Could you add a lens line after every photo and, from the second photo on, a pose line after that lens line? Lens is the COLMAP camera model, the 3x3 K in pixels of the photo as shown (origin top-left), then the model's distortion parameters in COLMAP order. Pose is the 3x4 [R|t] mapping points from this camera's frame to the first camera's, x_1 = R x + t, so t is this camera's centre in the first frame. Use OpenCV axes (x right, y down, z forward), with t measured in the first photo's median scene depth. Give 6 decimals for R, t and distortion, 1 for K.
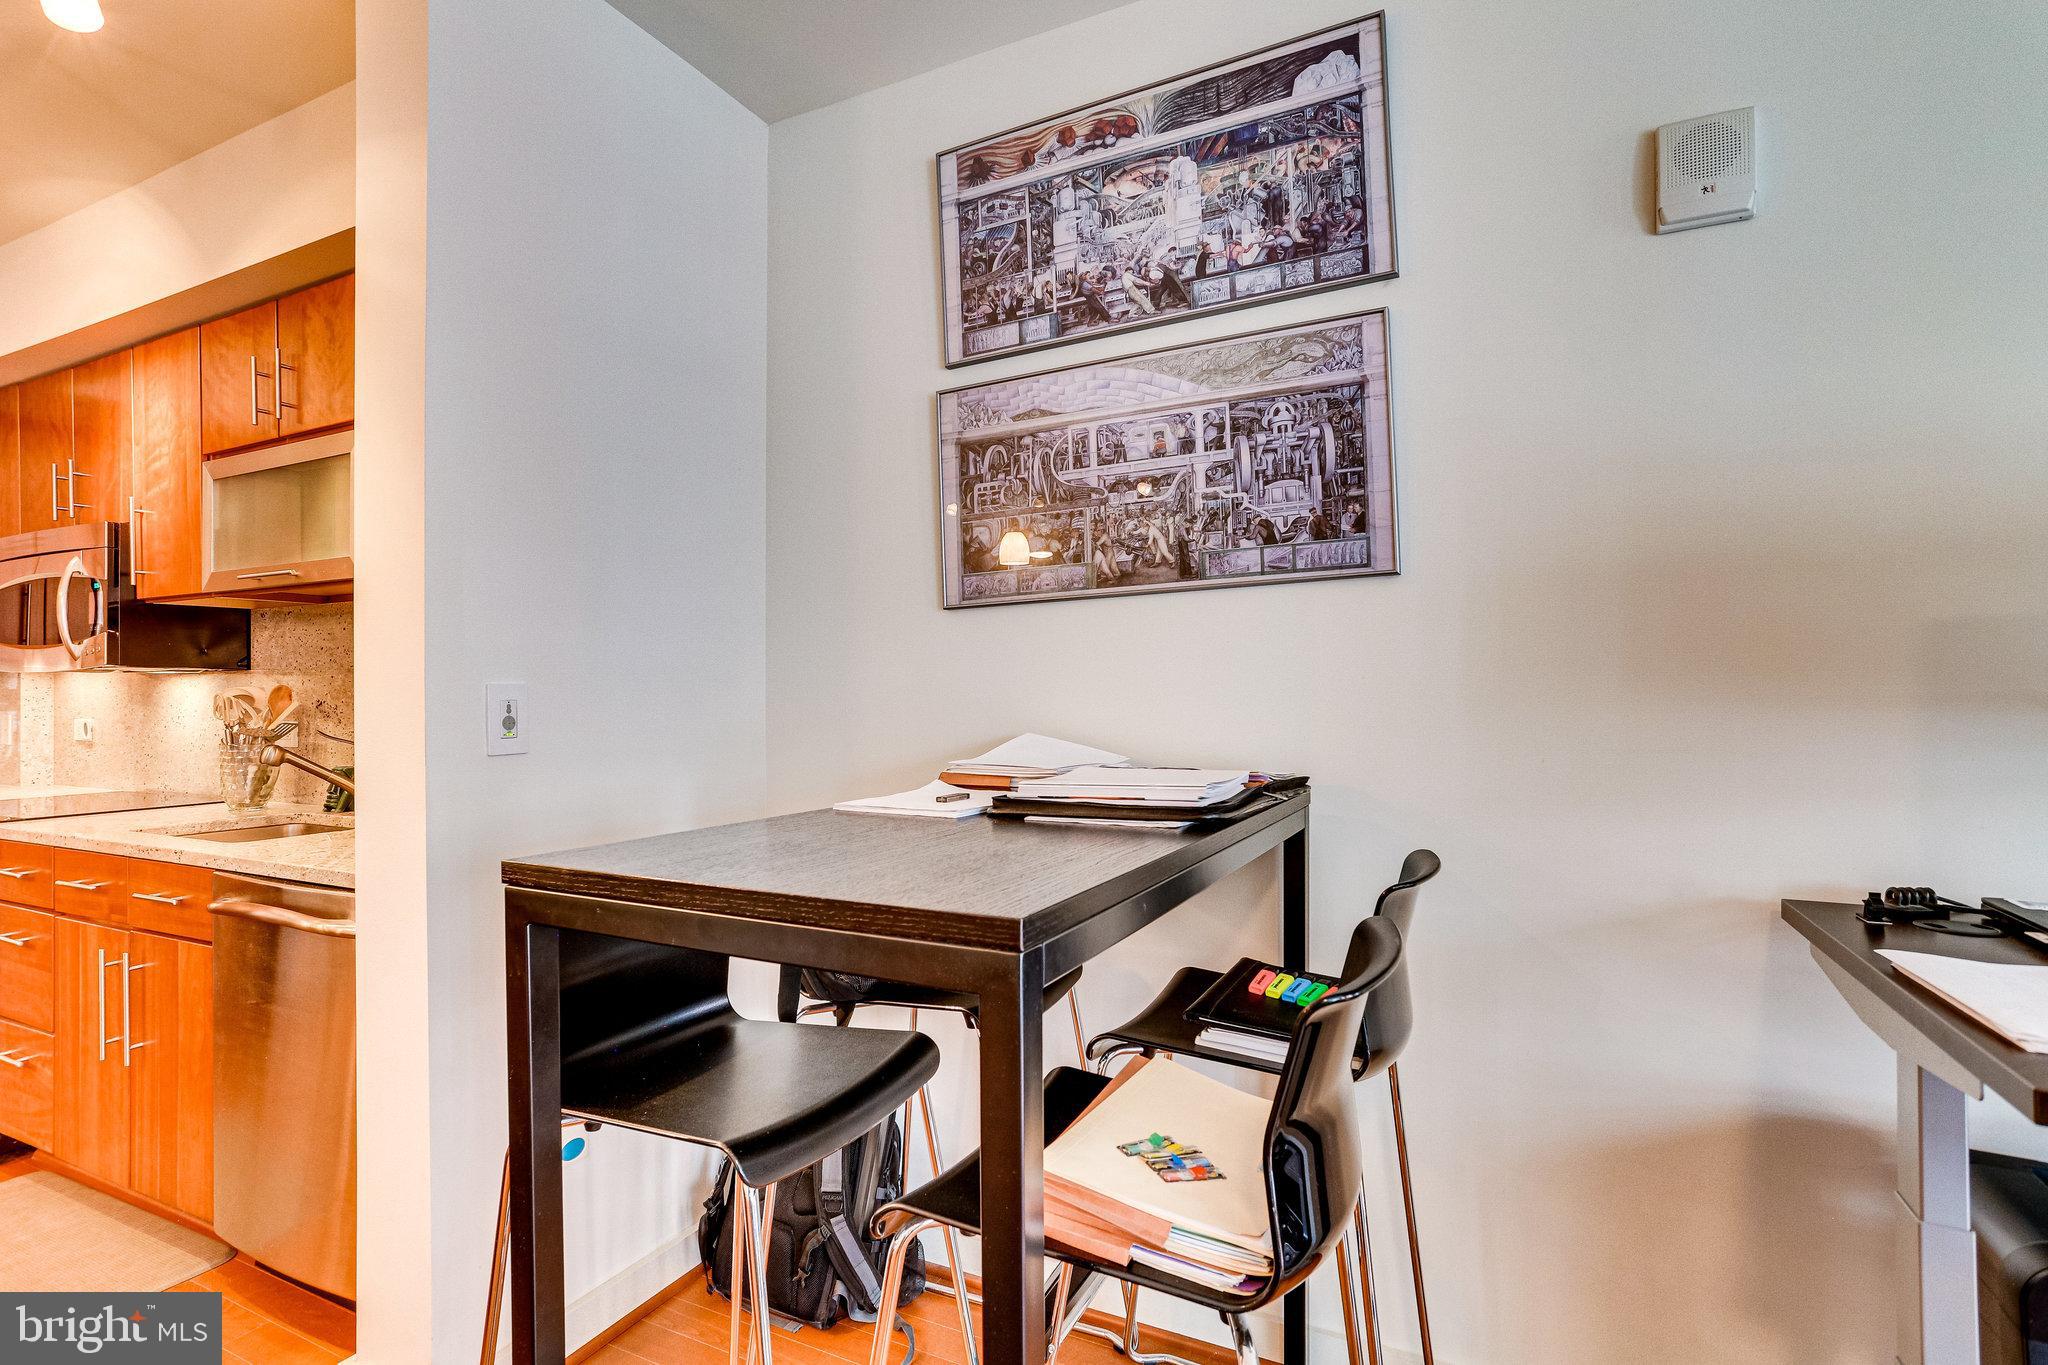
lens RADIAL K [[1013.2, 0, 1021.3], [0, 1013.2, 690.2], [0, 0, 1]] dist [-0.065858, 0.044801]
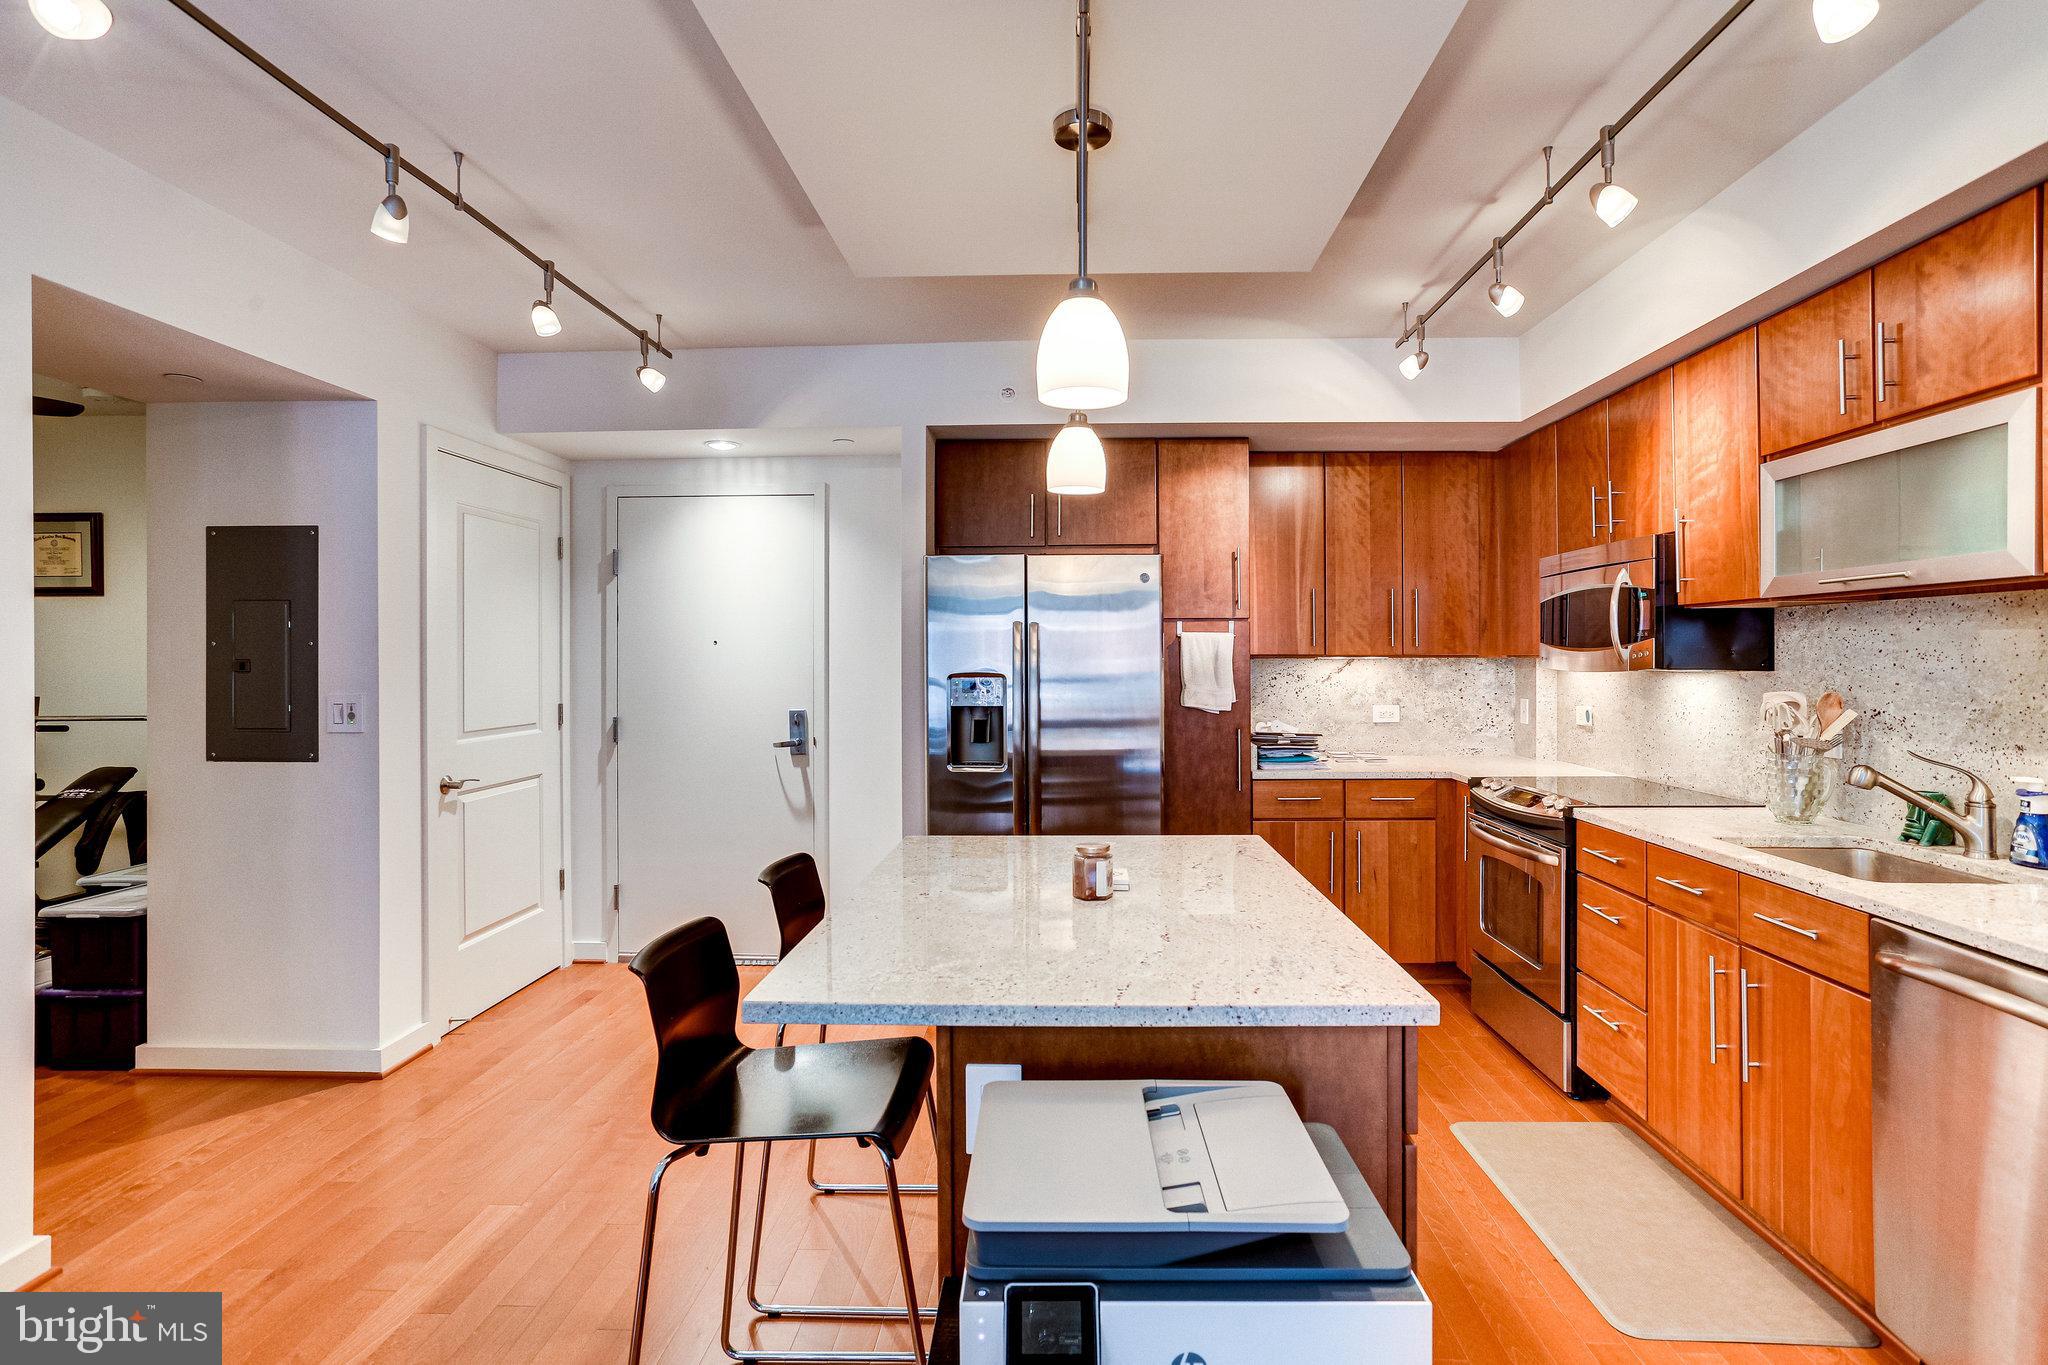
lens RADIAL K [[1011.9, 0, 1056.8], [0, 1011.9, 657.1], [0, 0, 1]] dist [-0.024984, 0.028622]
pose [[0.434652, 0.005296, -0.900583, -0.316036], [0.000710, 0.999980, 0.006224, -0.063605], [0.900598, -0.003344, 0.434640, -0.078585]]
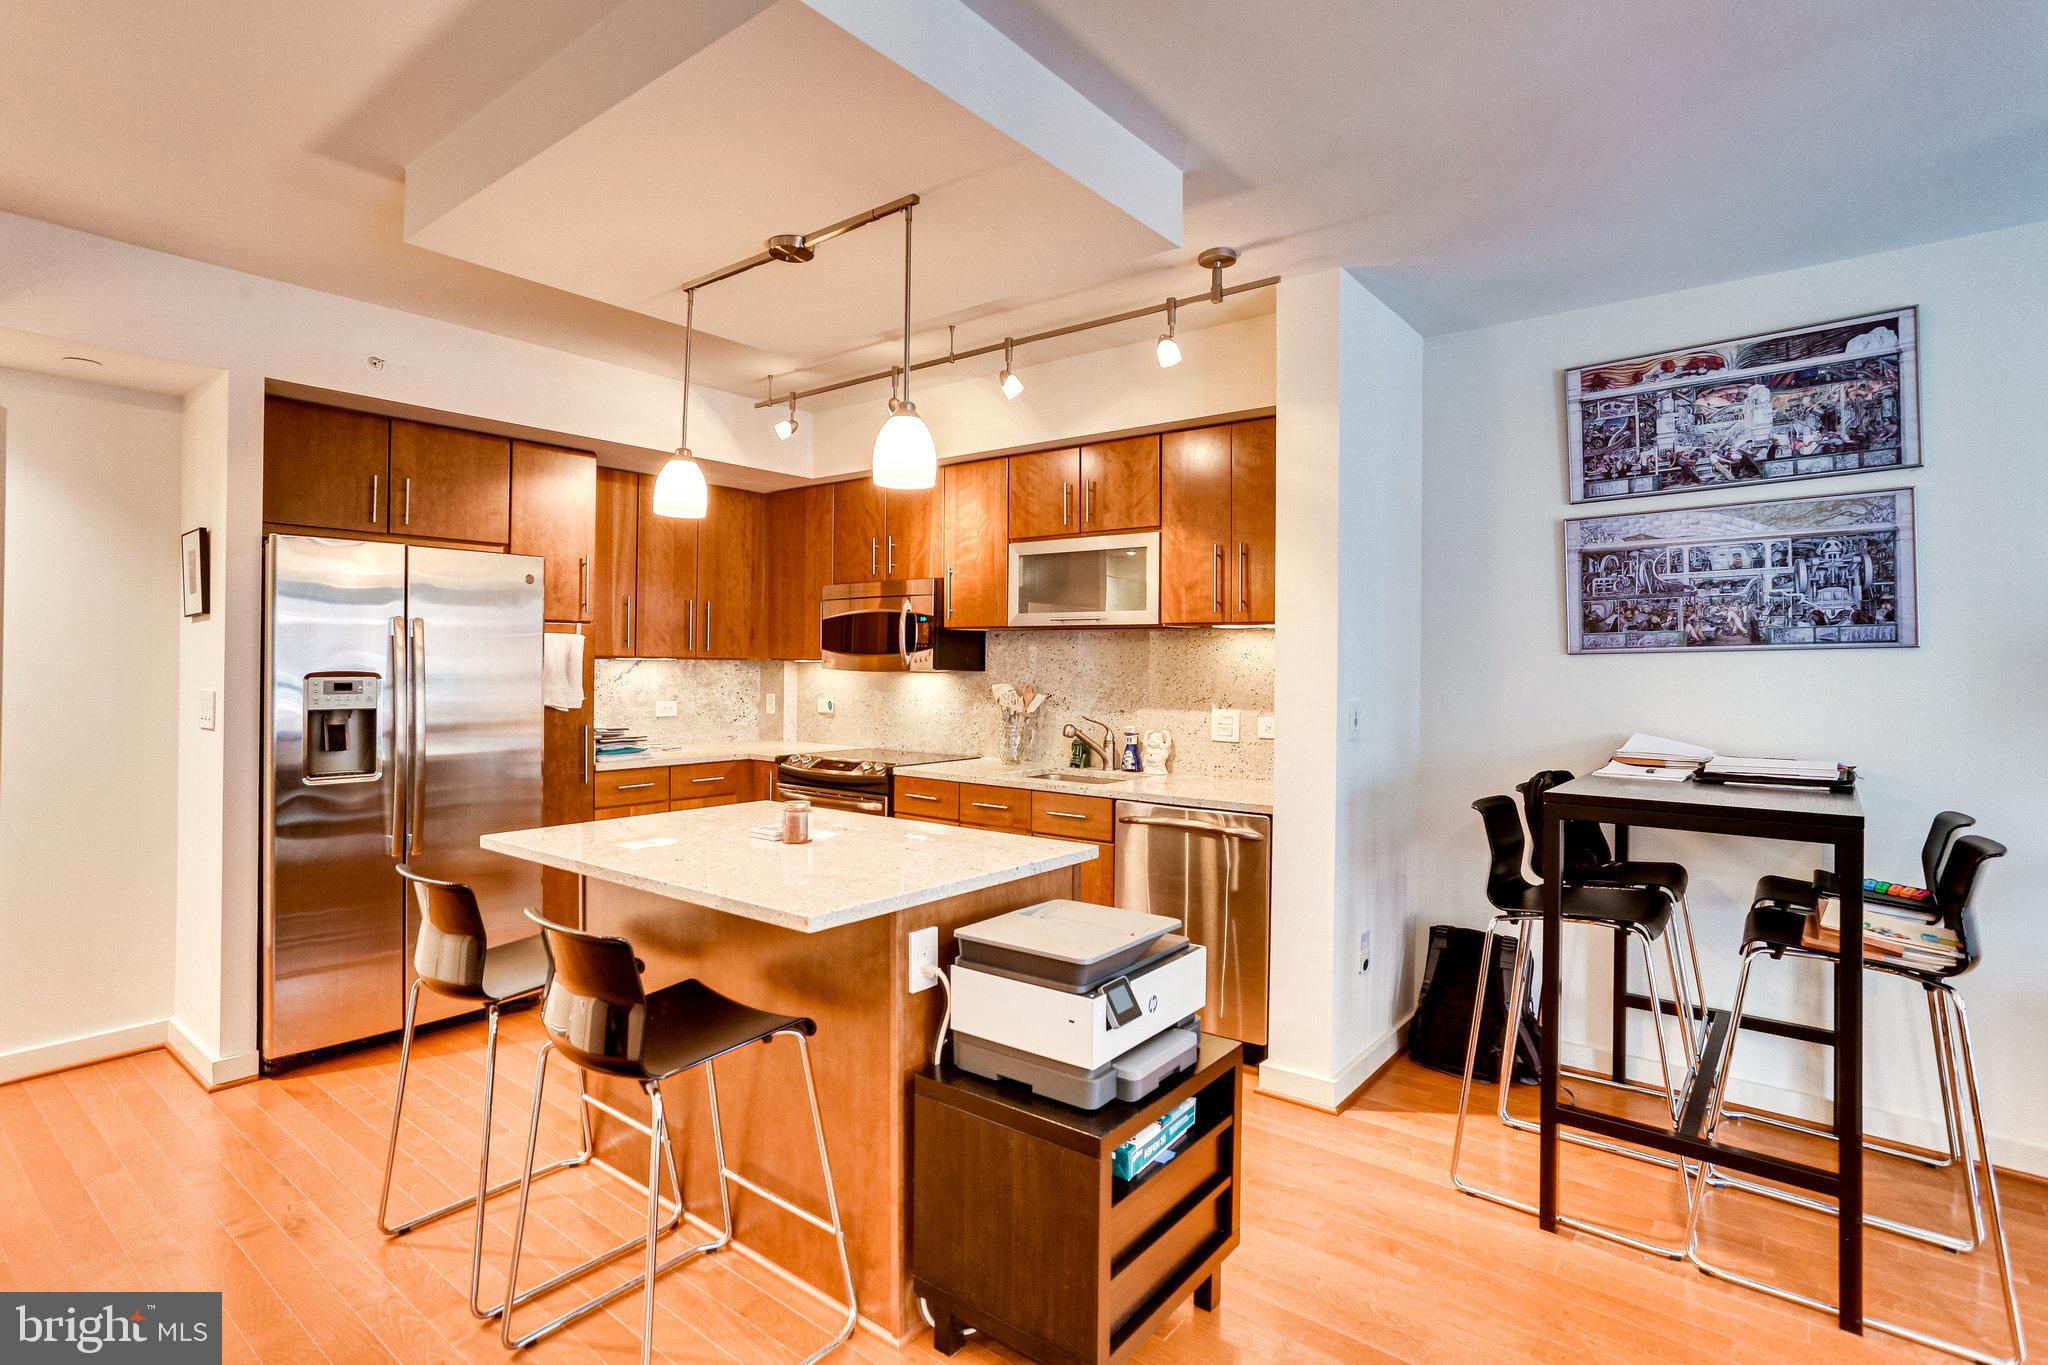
lens RADIAL K [[1026.6, 0, 1017.6], [0, 1026.6, 654.8], [0, 0, 1]] dist [-0.039747, 0.029484]
pose [[0.978920, 0.014958, -0.203696, -0.643396], [-0.016327, 0.999854, -0.005040, -0.060476], [0.203590, 0.008260, 0.979021, -0.819582]]
